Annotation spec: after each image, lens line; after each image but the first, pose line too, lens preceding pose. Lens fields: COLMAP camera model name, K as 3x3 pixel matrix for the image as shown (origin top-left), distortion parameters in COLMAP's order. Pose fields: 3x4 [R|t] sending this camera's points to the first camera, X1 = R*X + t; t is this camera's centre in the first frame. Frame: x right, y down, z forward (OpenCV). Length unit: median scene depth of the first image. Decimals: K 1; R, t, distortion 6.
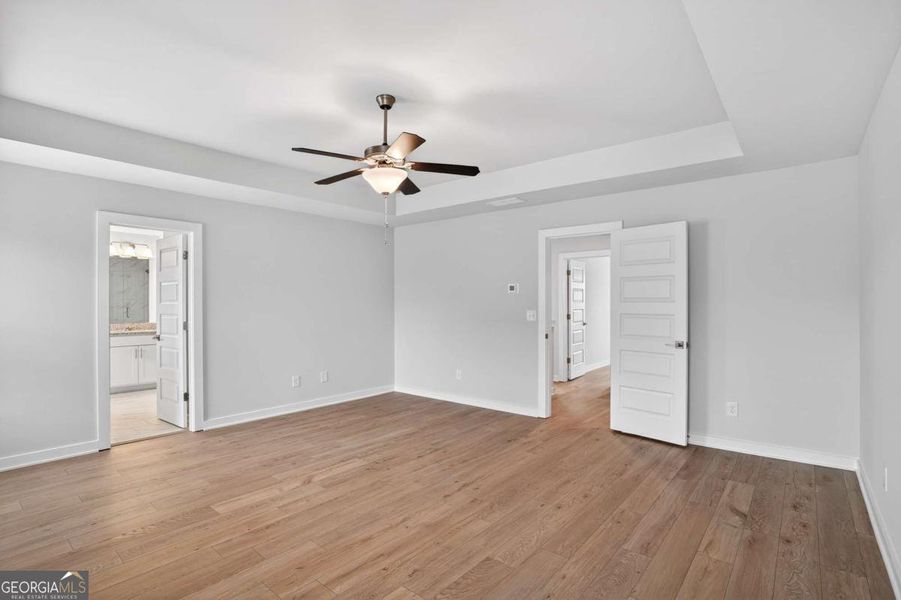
lens RADIAL K [[451.4, 0, 443.8], [0, 451.4, 305.8], [0, 0, 1]] dist [-0.002414, -0.000005]
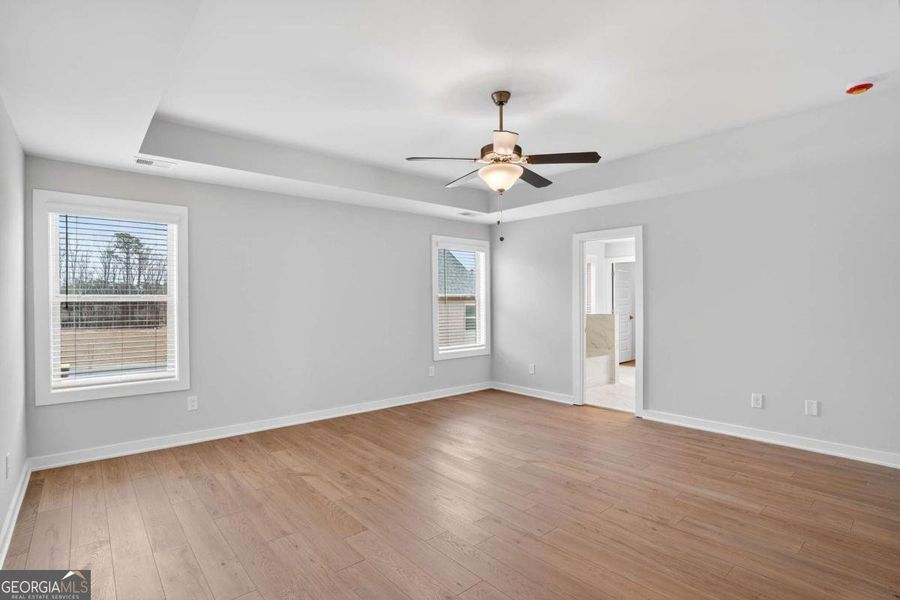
lens RADIAL K [[450.9, 0, 443.3], [0, 450.9, 305.8], [0, 0, 1]] dist [-0.002414, -0.000005]
pose [[-0.181837, 0.004063, -0.983320, 0.618804], [0.004571, 0.999984, 0.003287, 0.003744], [0.983318, -0.003897, -0.181852, 0.746940]]
